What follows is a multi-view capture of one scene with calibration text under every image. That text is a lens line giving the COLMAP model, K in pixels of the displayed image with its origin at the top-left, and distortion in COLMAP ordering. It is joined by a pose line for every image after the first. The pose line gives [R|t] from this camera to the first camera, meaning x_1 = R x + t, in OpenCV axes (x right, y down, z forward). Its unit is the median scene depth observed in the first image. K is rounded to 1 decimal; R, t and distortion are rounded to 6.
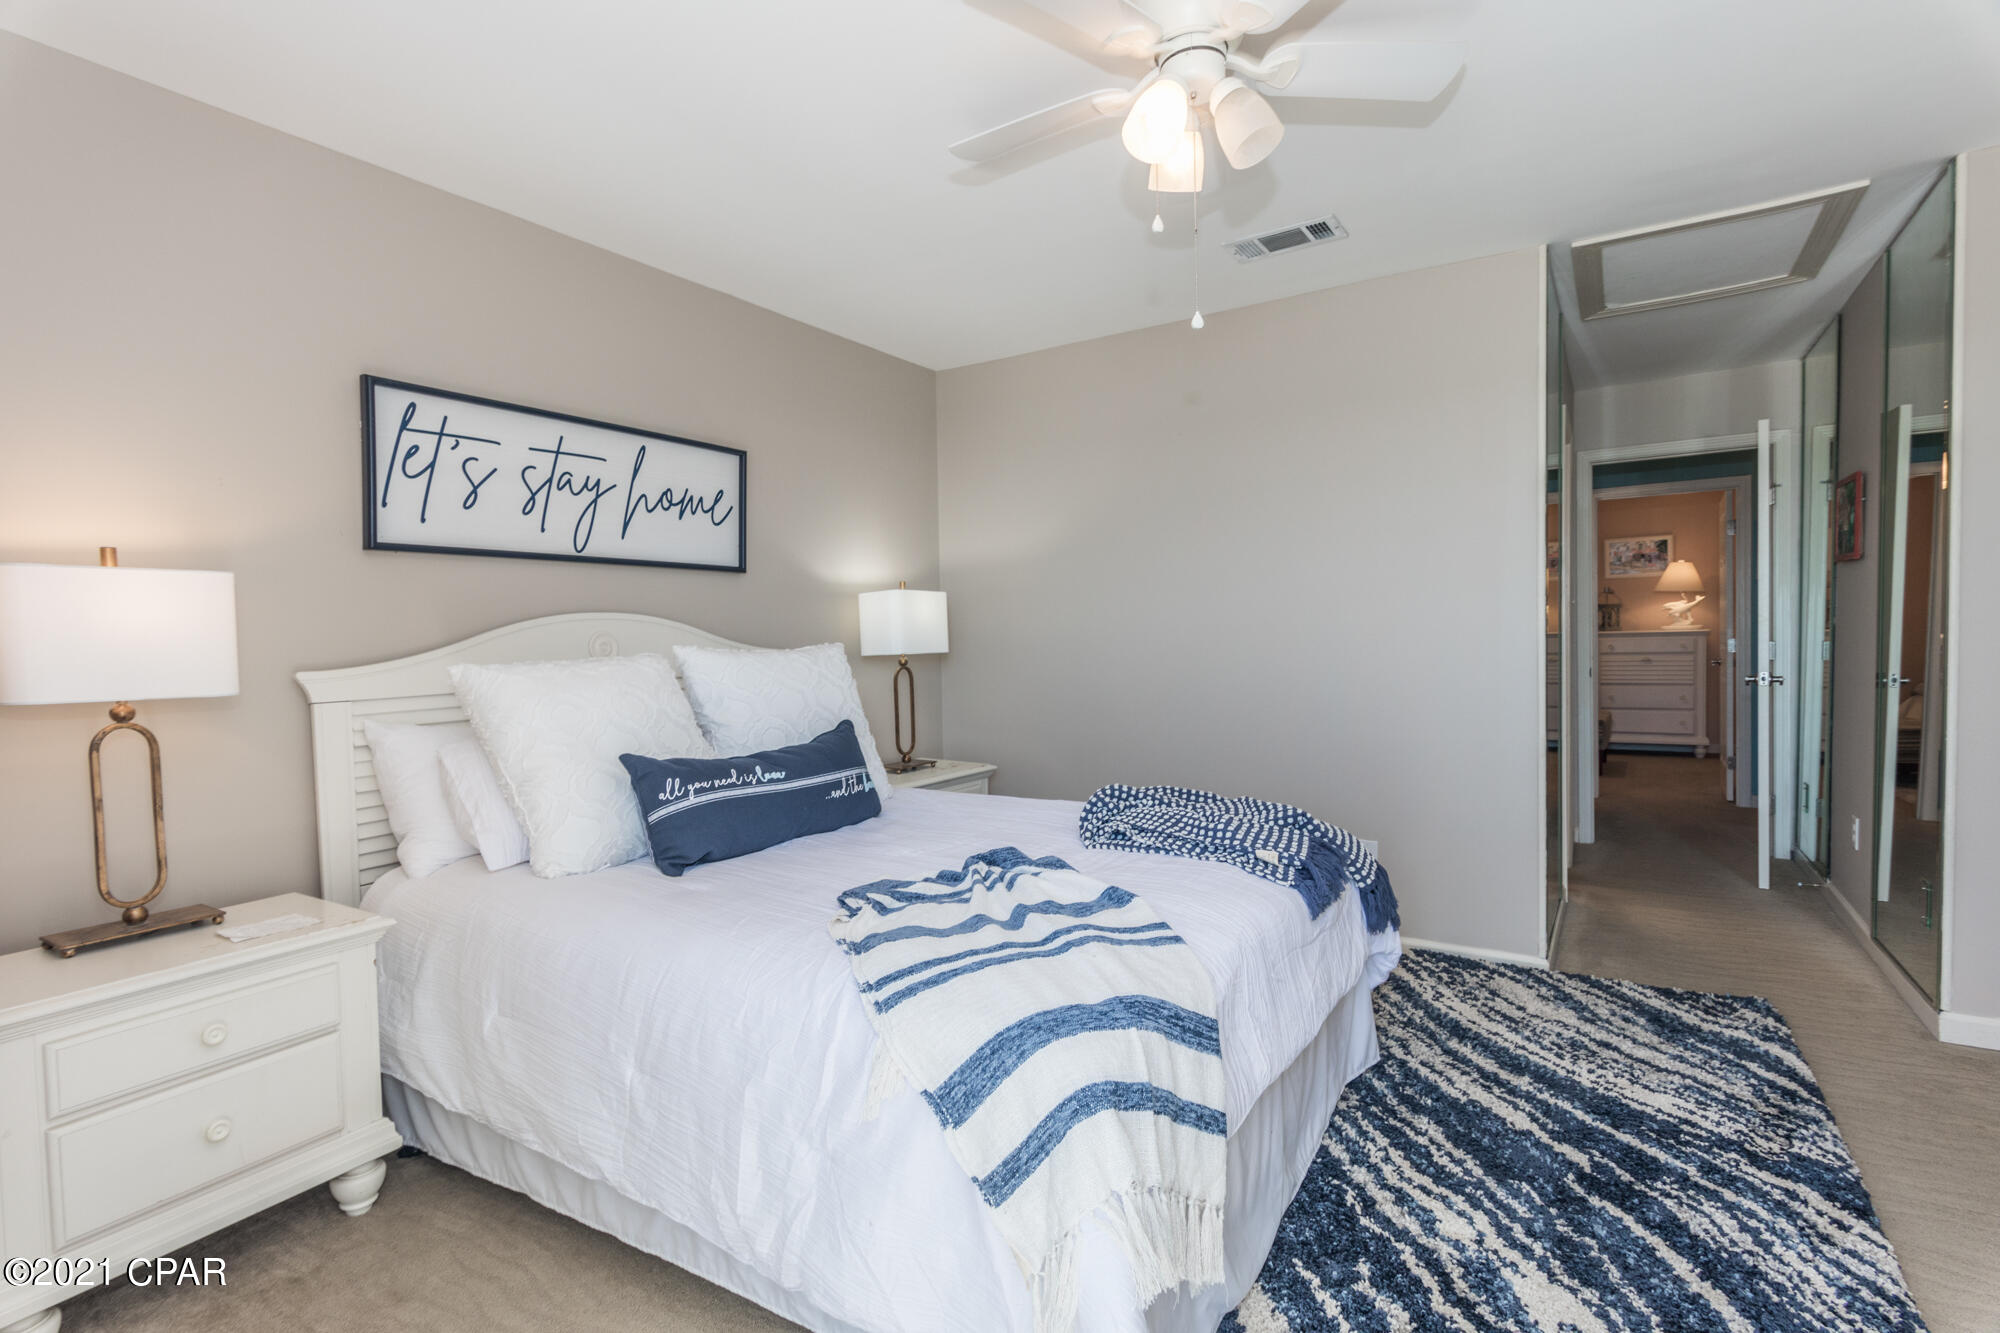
lens RADIAL K [[961.6, 0, 990.8], [0, 961.6, 670.0], [0, 0, 1]] dist [0.003273, 0.000089]
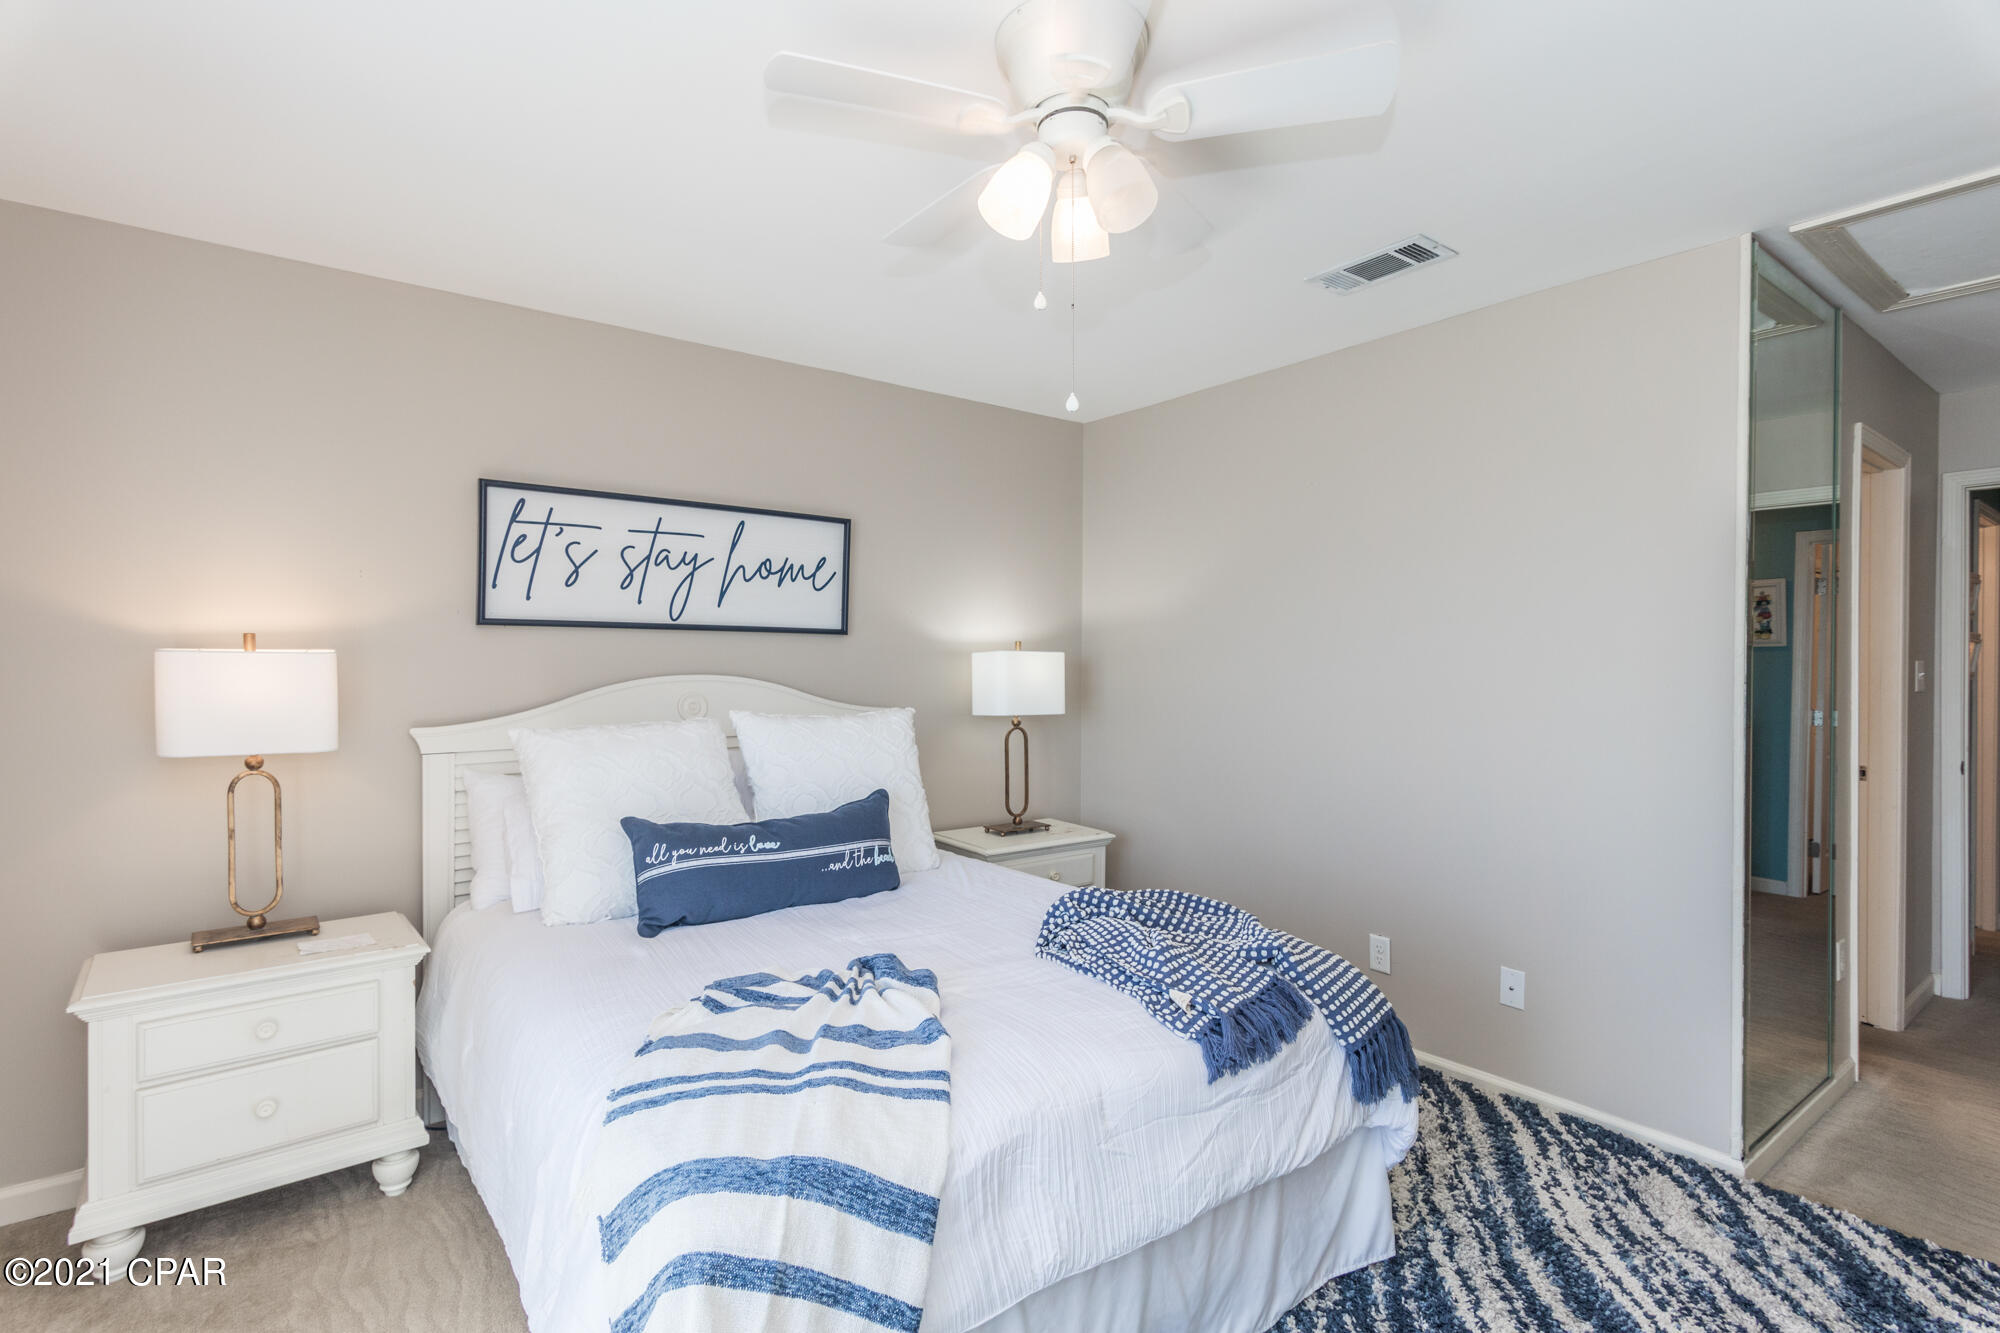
lens RADIAL K [[961.6, 0, 990.8], [0, 961.6, 670.0], [0, 0, 1]] dist [0.003273, 0.000089]
pose [[0.941816, 0.026712, -0.335066, 0.327233], [-0.035124, 0.999201, -0.019069, -0.064822], [0.334289, 0.029728, 0.942002, 0.089807]]
